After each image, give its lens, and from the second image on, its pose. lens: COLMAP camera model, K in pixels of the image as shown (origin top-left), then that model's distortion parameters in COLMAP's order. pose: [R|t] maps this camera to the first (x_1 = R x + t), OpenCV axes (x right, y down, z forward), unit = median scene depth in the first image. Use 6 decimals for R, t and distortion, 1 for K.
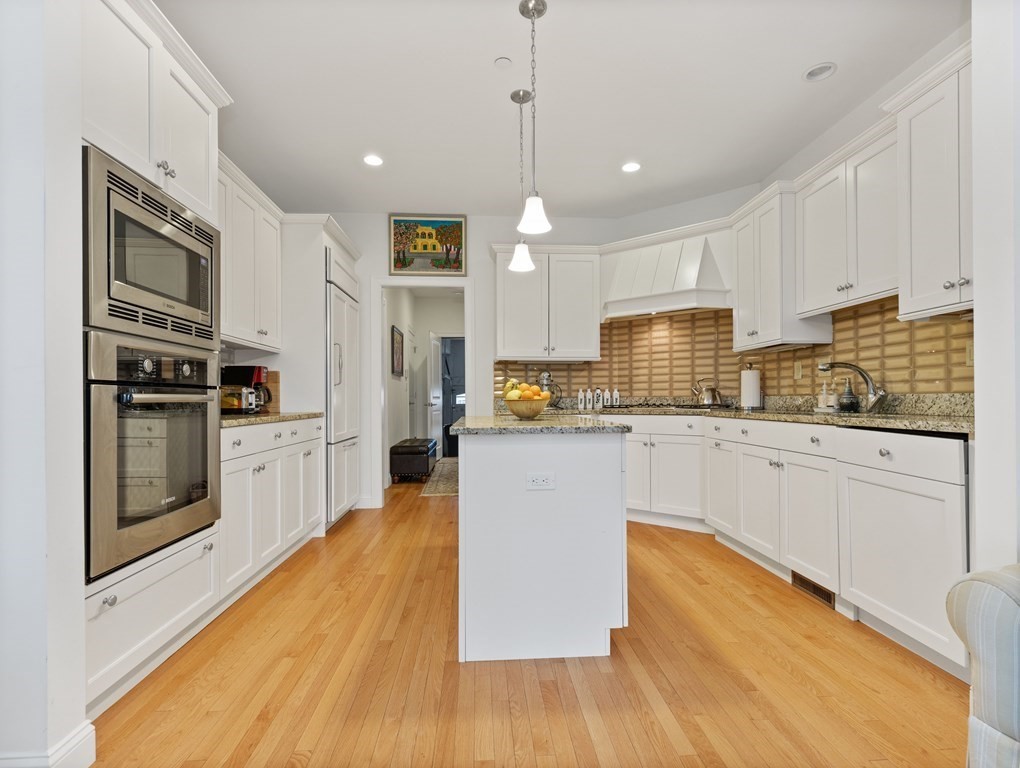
lens RADIAL K [[522.6, 0, 517.9], [0, 522.6, 399.8], [0, 0, 1]] dist [0.004112, 0.000041]
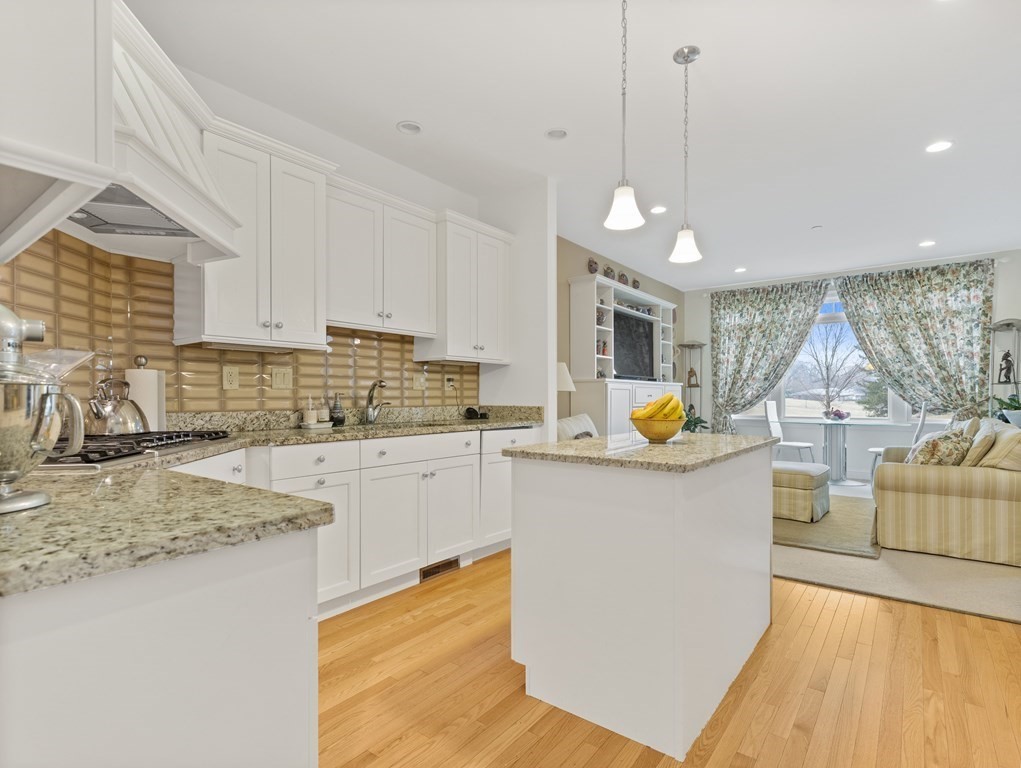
lens RADIAL K [[523.1, 0, 508.1], [0, 523.1, 392.2], [0, 0, 1]] dist [0.004112, 0.000041]
pose [[-0.740115, 0.010610, 0.672396, -0.365333], [0.005222, 0.999936, -0.010031, -0.035318], [-0.672460, -0.003913, -0.740124, 1.742317]]
